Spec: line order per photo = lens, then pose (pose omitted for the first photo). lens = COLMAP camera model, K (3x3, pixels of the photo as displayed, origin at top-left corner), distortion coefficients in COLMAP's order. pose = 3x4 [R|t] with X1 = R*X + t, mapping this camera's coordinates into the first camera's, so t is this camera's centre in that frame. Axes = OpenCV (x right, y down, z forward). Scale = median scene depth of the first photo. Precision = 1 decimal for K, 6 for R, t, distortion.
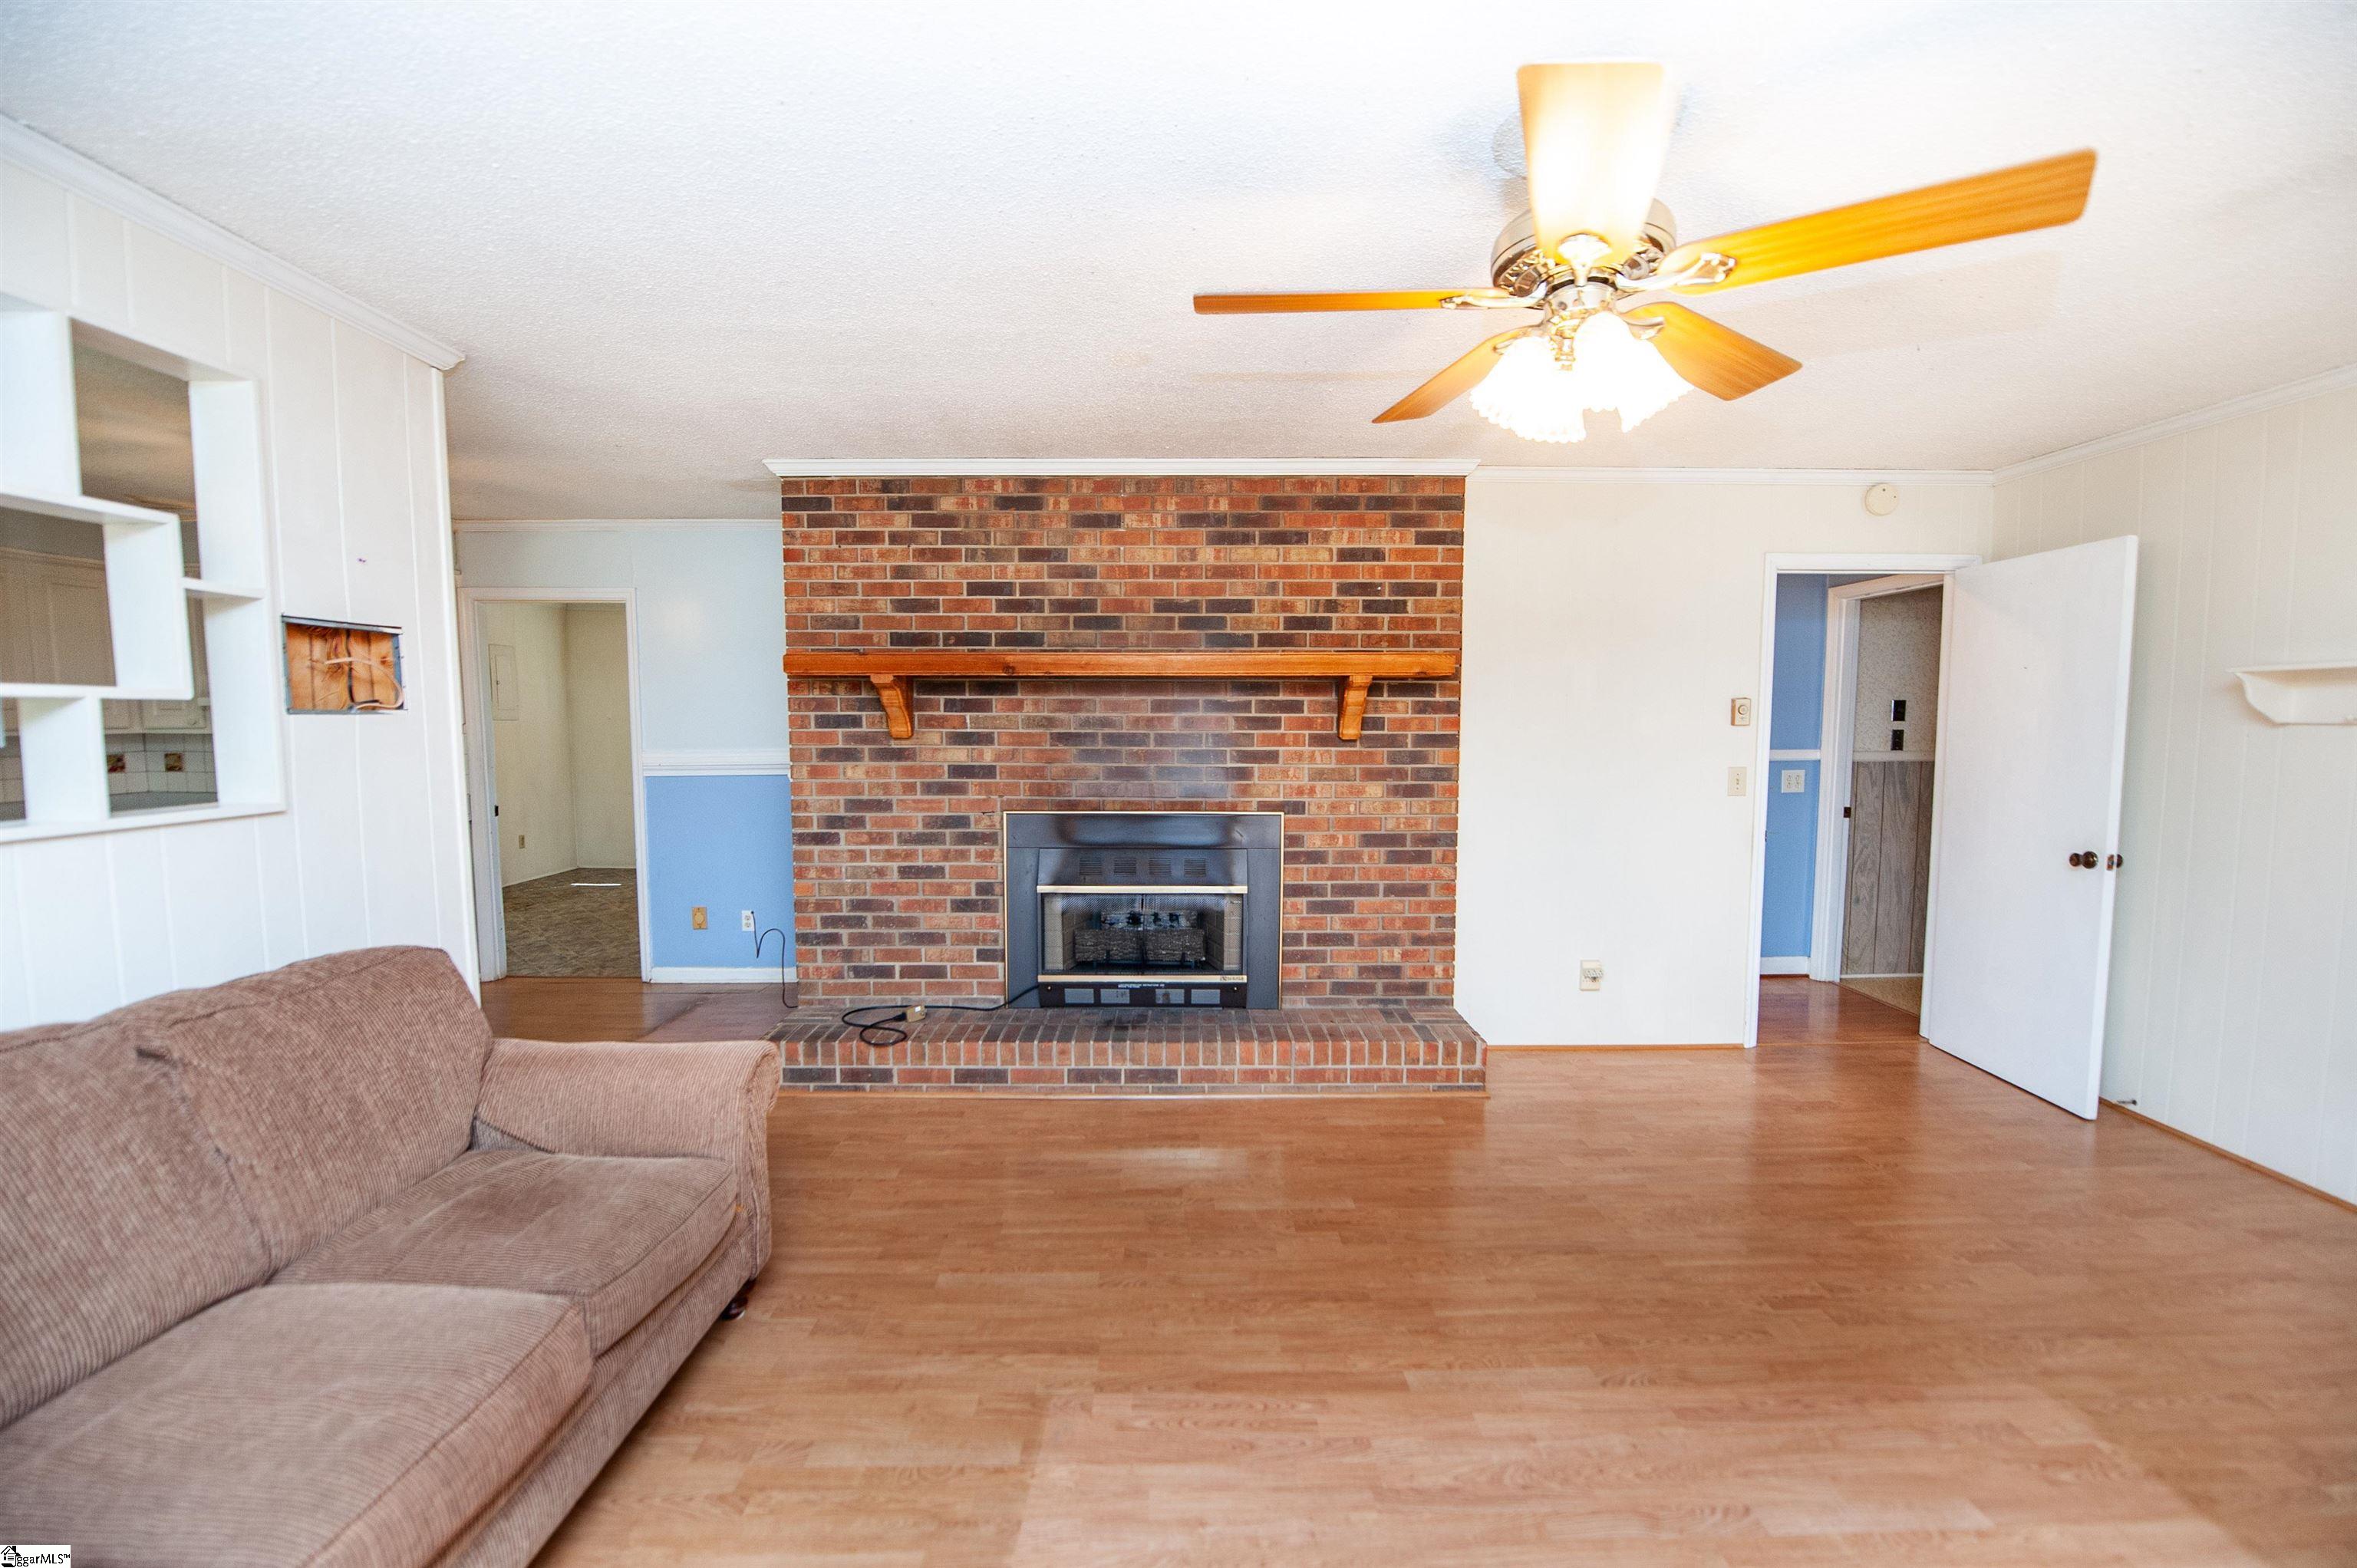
lens RADIAL K [[943.3, 0, 1180.5], [0, 943.3, 791.6], [0, 0, 1]] dist [-0.022461, -0.001436]
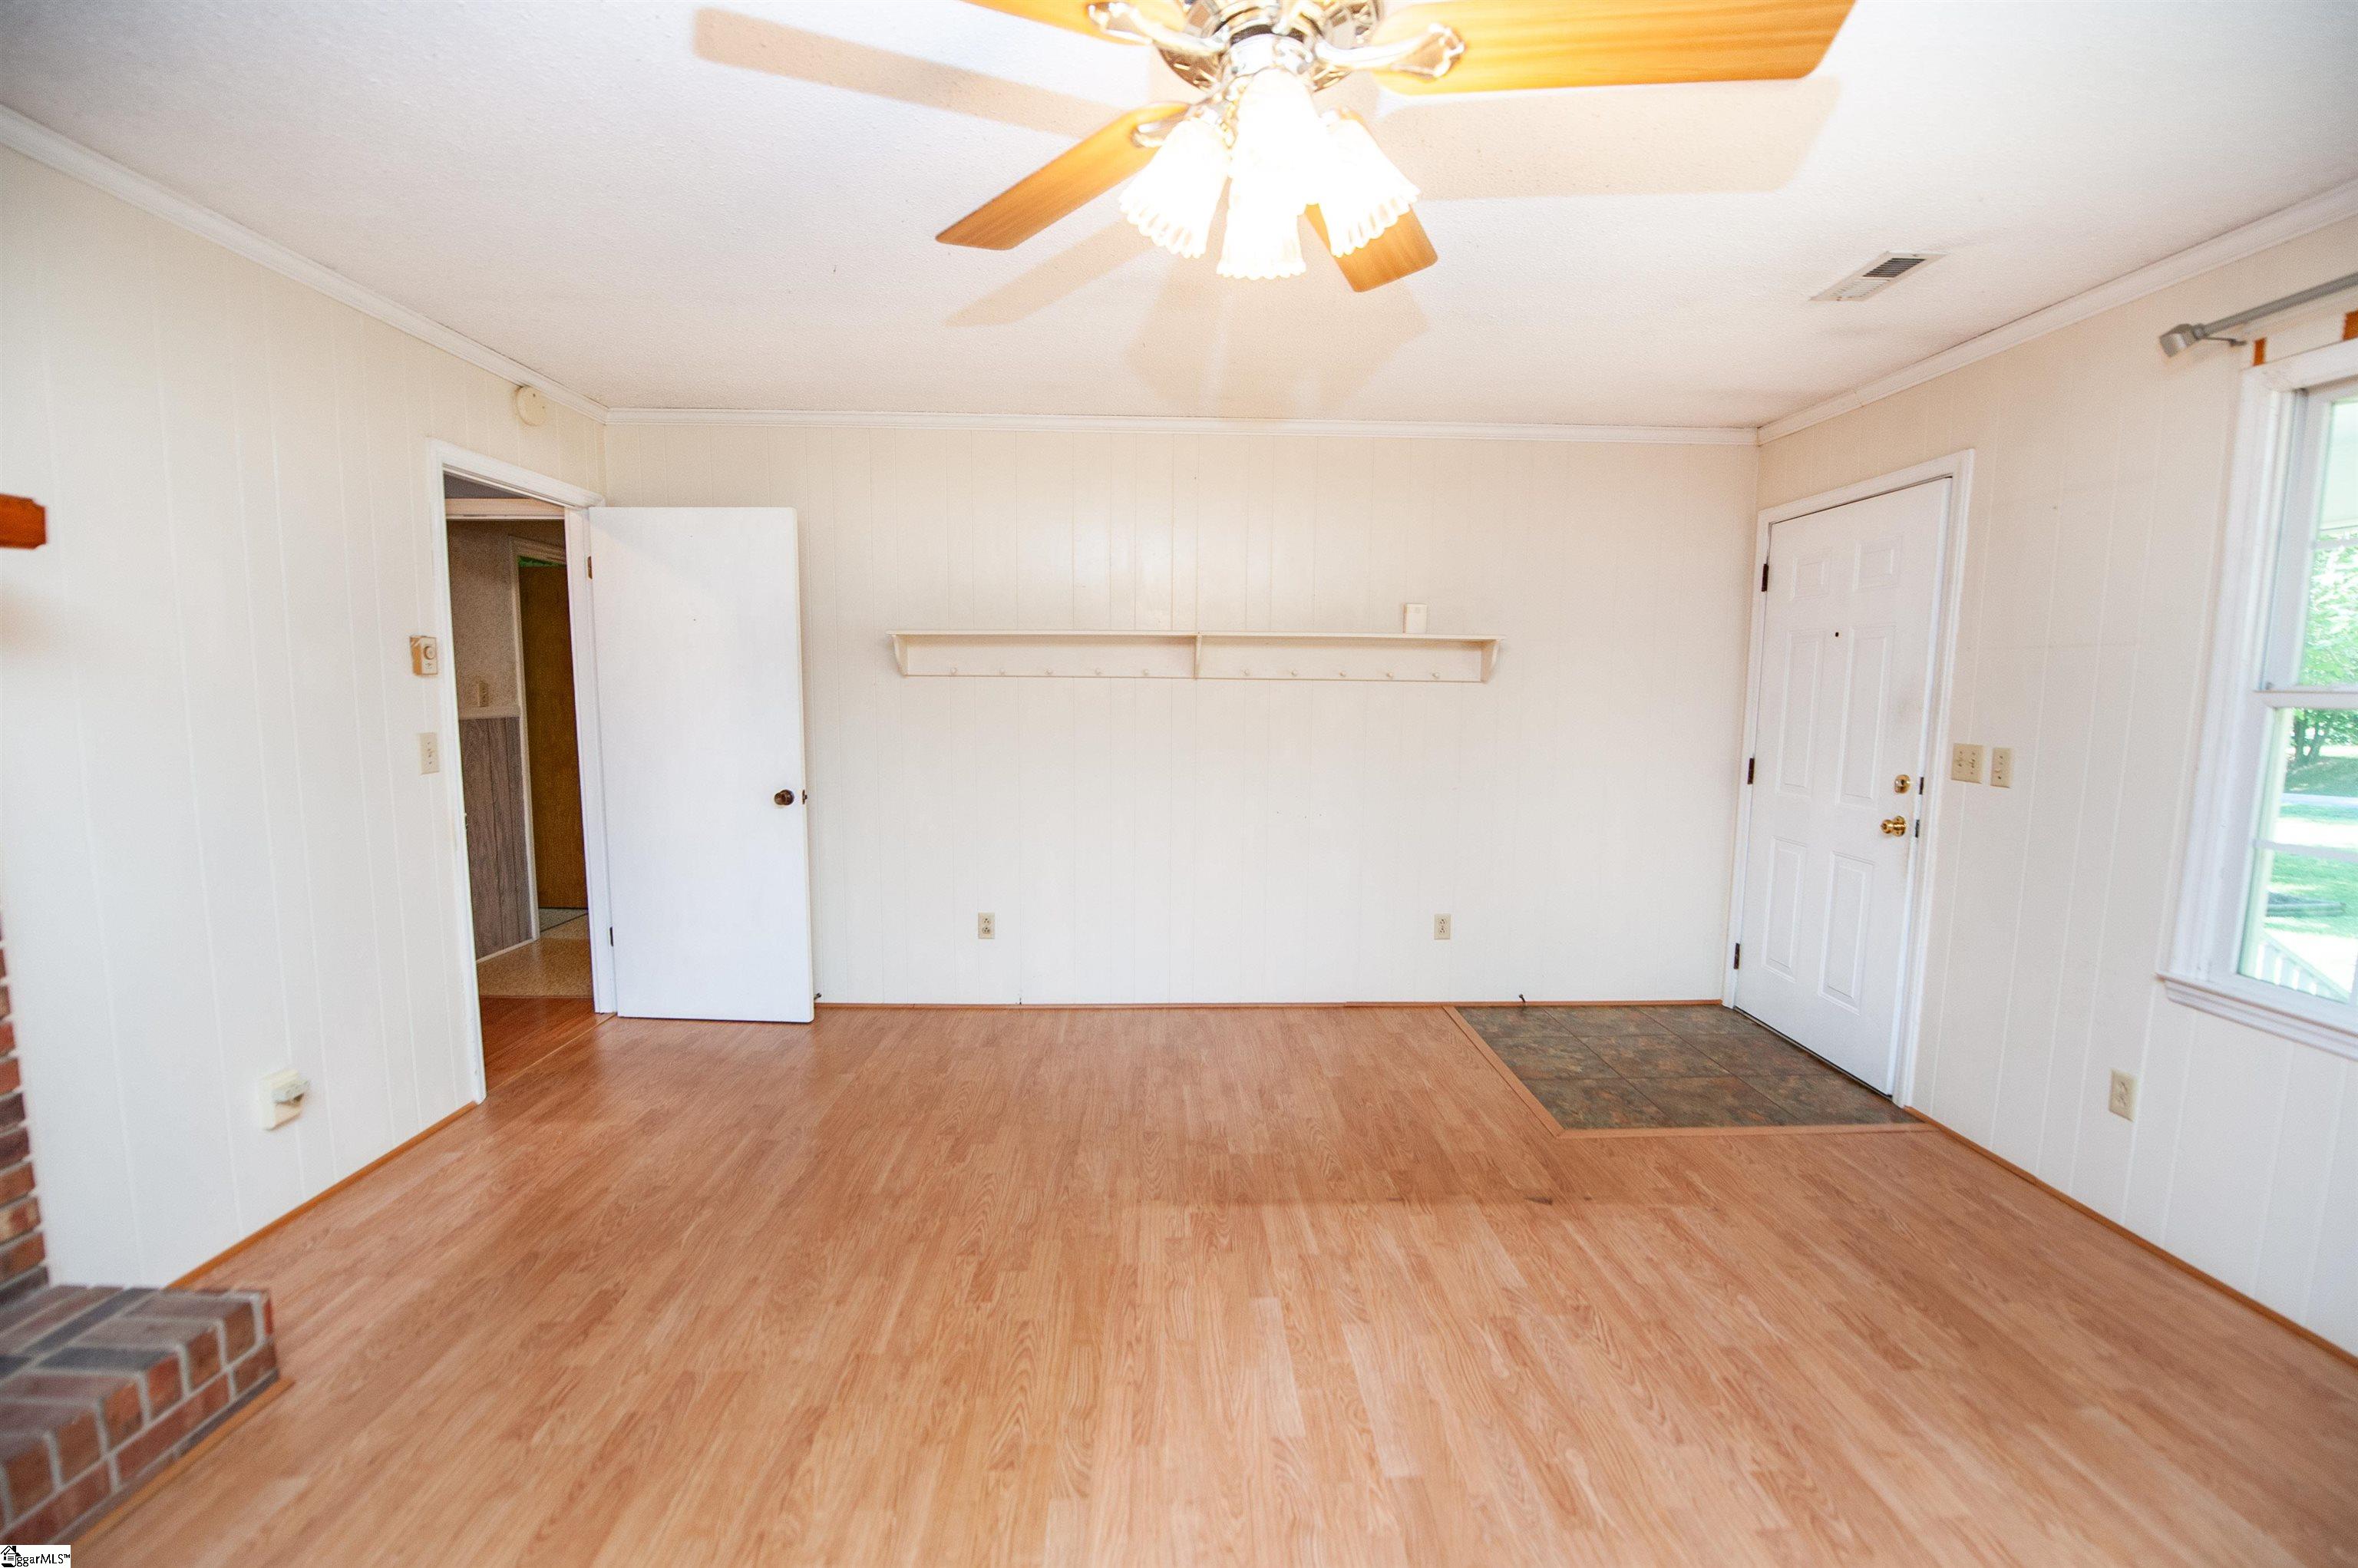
lens RADIAL K [[943.8, 0, 1194.1], [0, 943.8, 802.8], [0, 0, 1]] dist [-0.022461, -0.001436]
pose [[-0.025264, -0.119226, 0.992546, -0.137193], [0.064126, 0.990625, 0.120627, -0.022331], [-0.997622, 0.066695, -0.017381, 0.443744]]
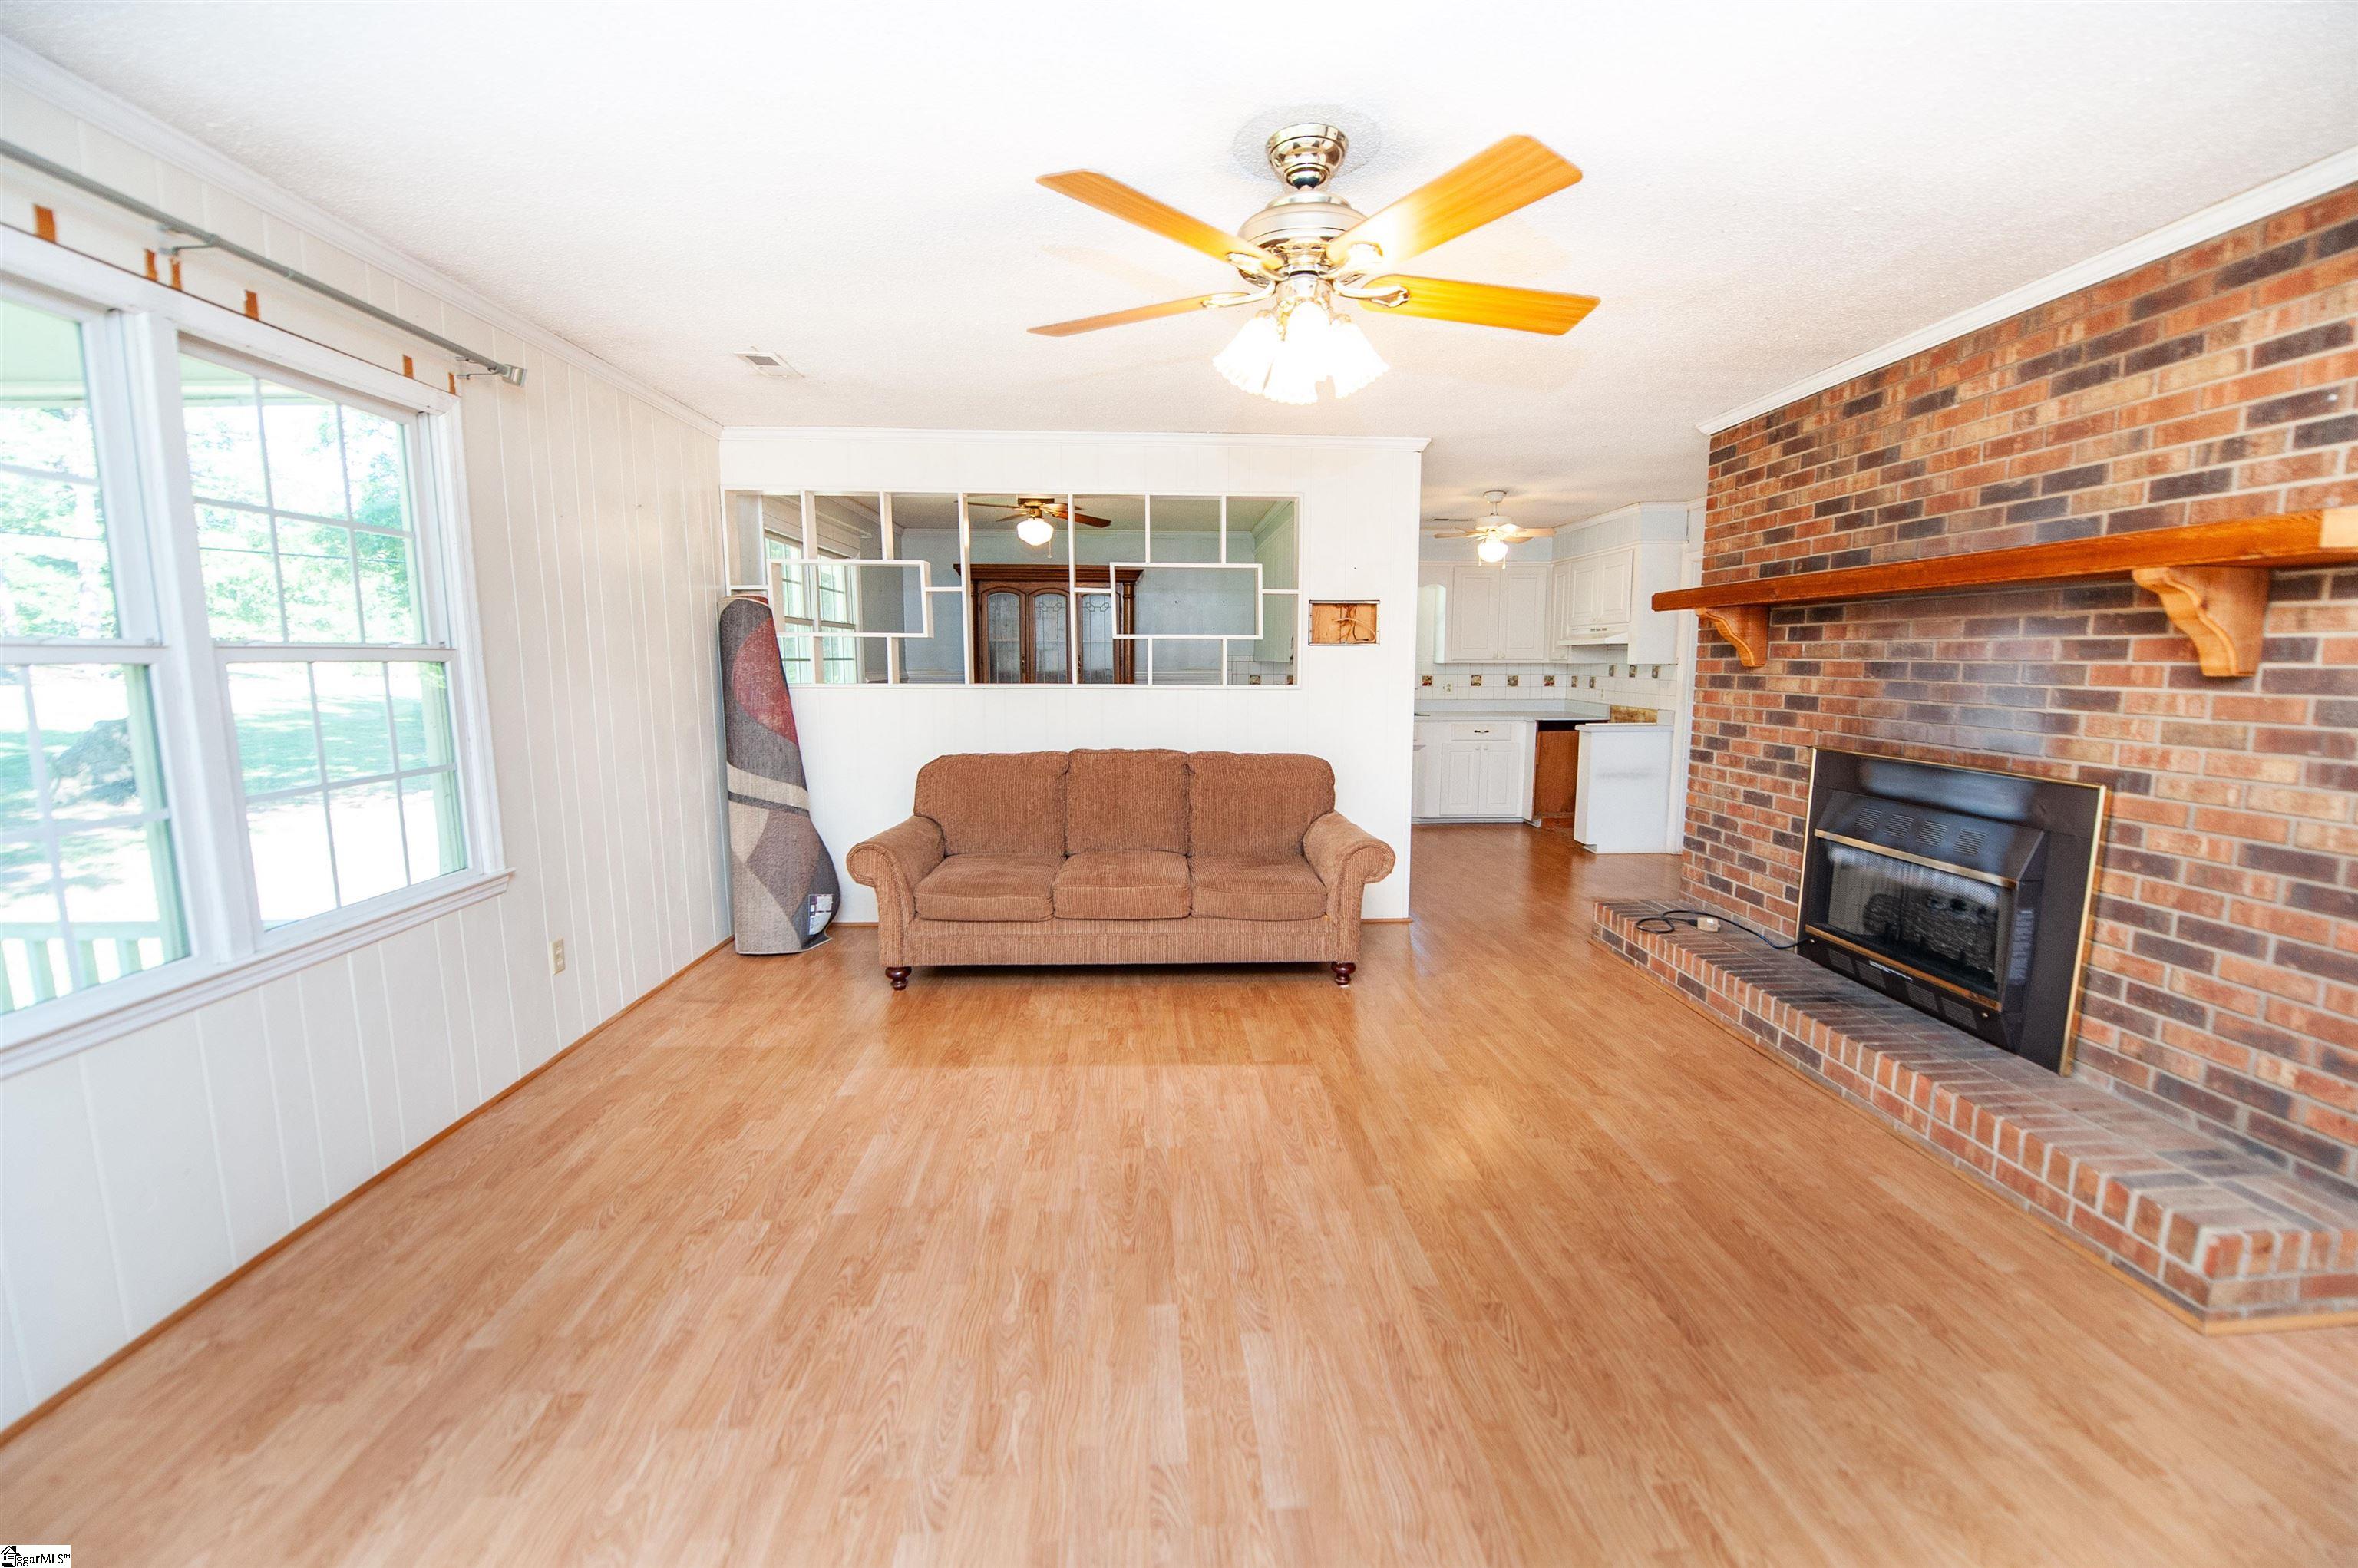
lens RADIAL K [[943.8, 0, 1216.9], [0, 943.8, 786.2], [0, 0, 1]] dist [-0.022461, -0.001436]
pose [[0.078410, 0.132194, -0.988118, 0.696461], [-0.078059, 0.988940, 0.126110, -0.010925], [0.993861, 0.067243, 0.087862, 0.330663]]
